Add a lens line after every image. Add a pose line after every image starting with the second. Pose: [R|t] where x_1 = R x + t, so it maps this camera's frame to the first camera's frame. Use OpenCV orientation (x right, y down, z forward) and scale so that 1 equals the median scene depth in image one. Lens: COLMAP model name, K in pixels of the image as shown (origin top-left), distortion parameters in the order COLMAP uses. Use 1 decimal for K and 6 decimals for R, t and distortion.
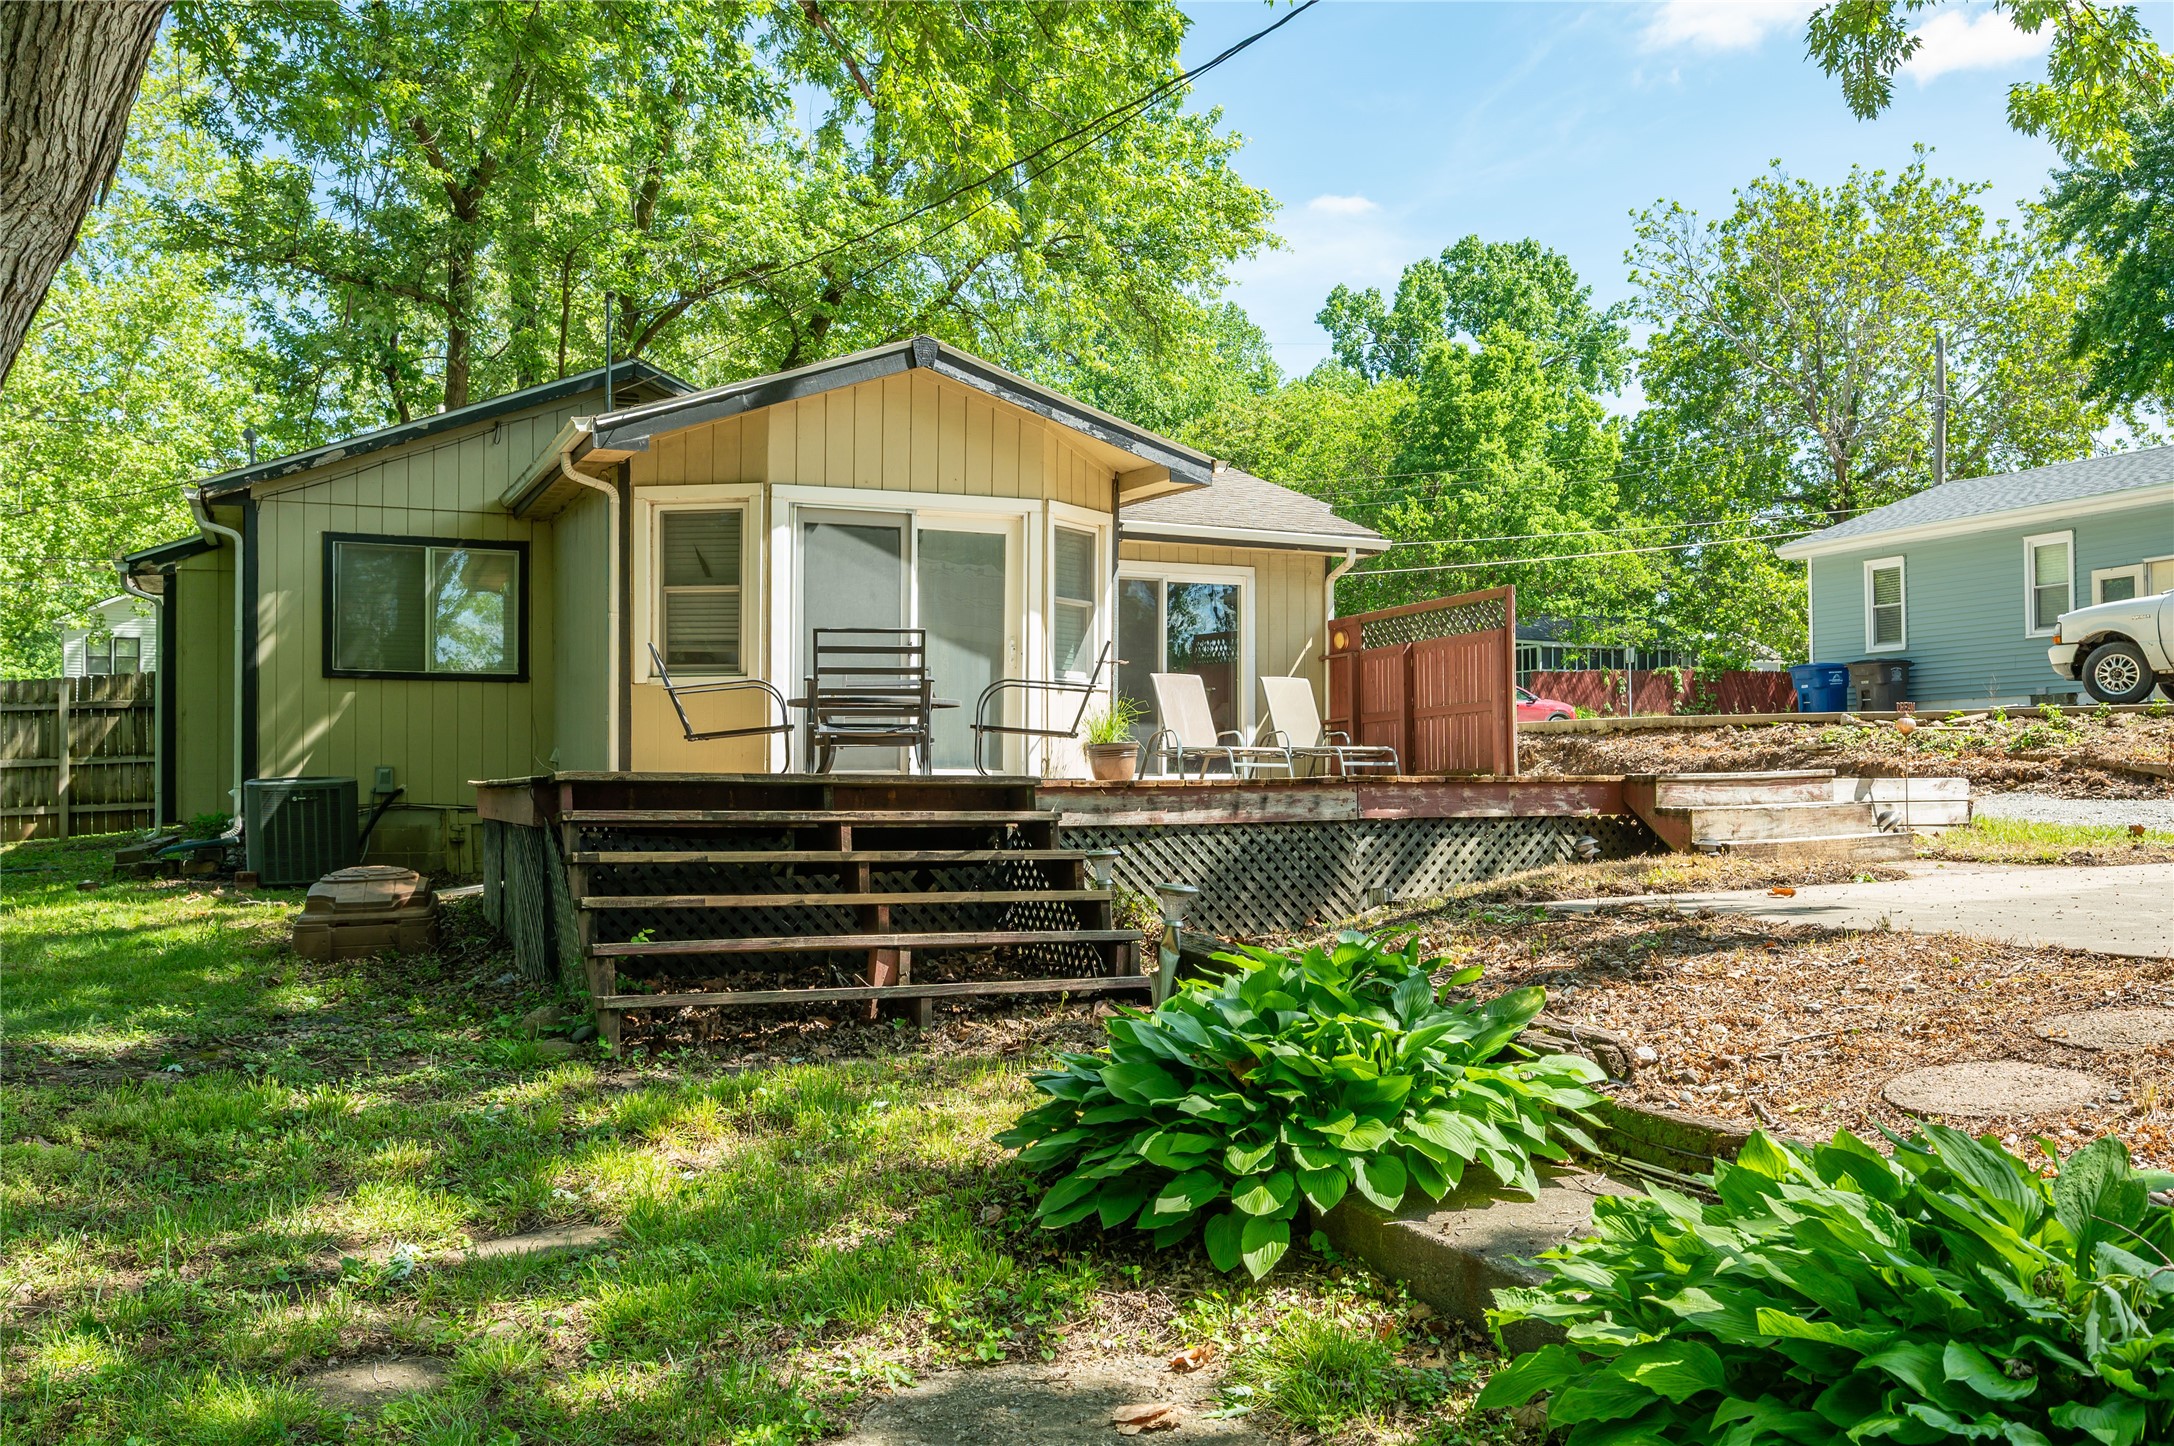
lens RADIAL K [[1748.3, 0, 1087.0], [0, 1748.3, 723.0], [0, 0, 1]] dist [-0.001250, -0.000135]
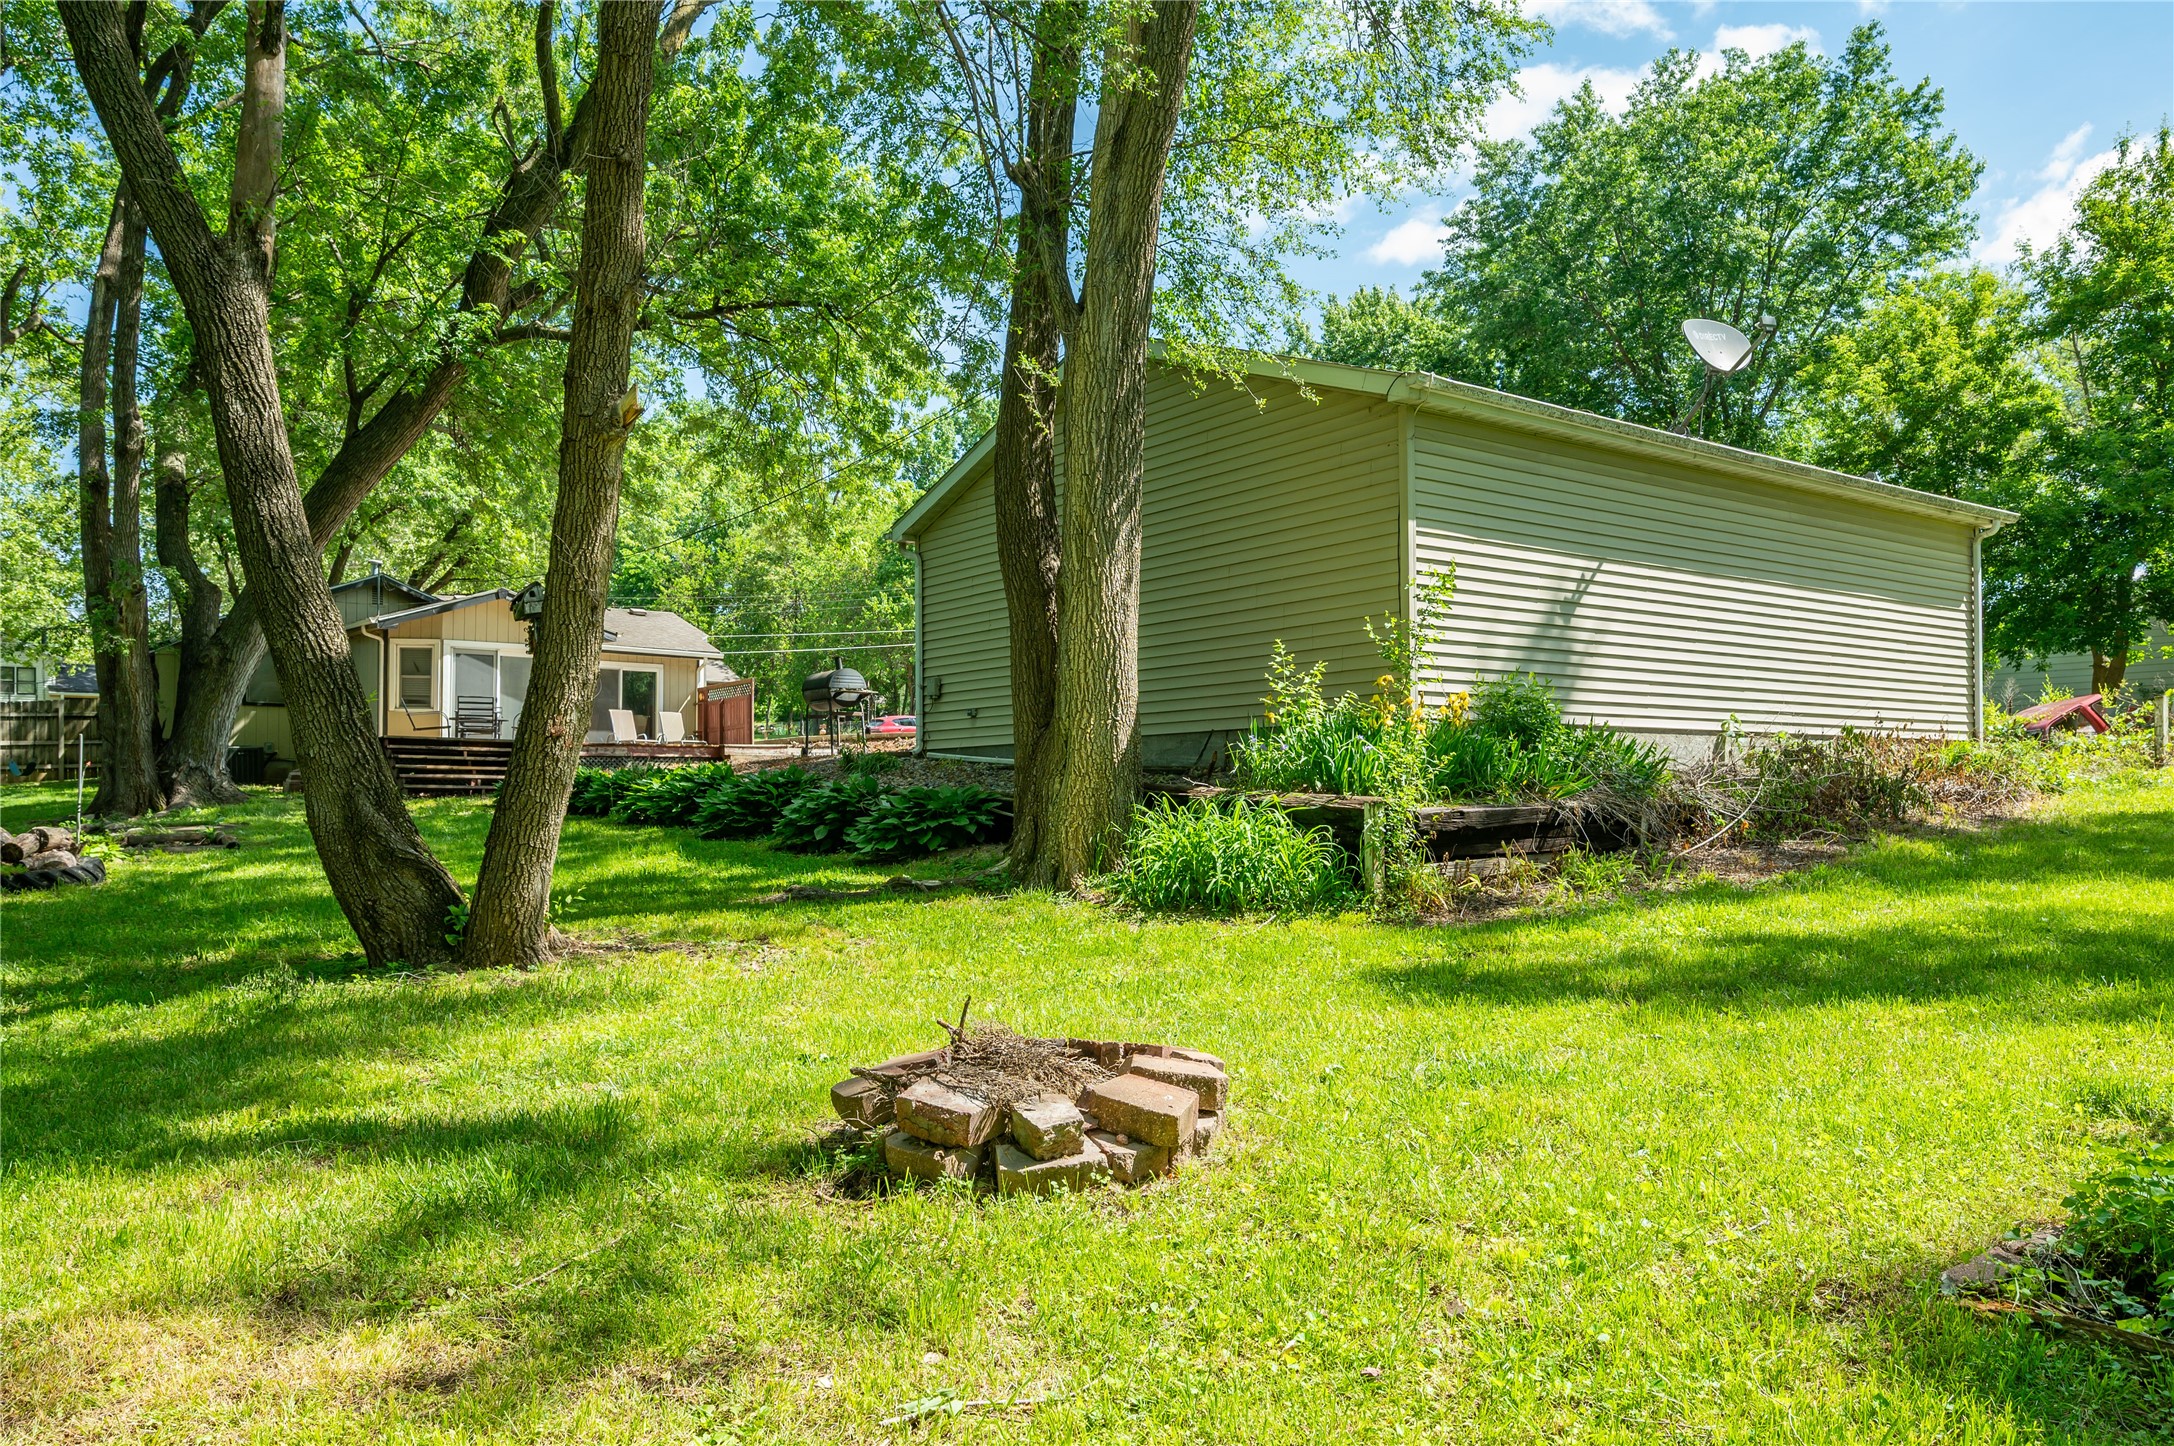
lens RADIAL K [[1564.3, 0, 1087.0], [0, 1564.3, 723.0], [0, 0, 1]] dist [-0.004239, -0.001586]
pose [[0.974908, 0.018761, 0.221815, 0.262202], [-0.014998, 0.999714, -0.018637, 0.025676], [-0.222101, 0.014842, 0.974911, -1.613750]]
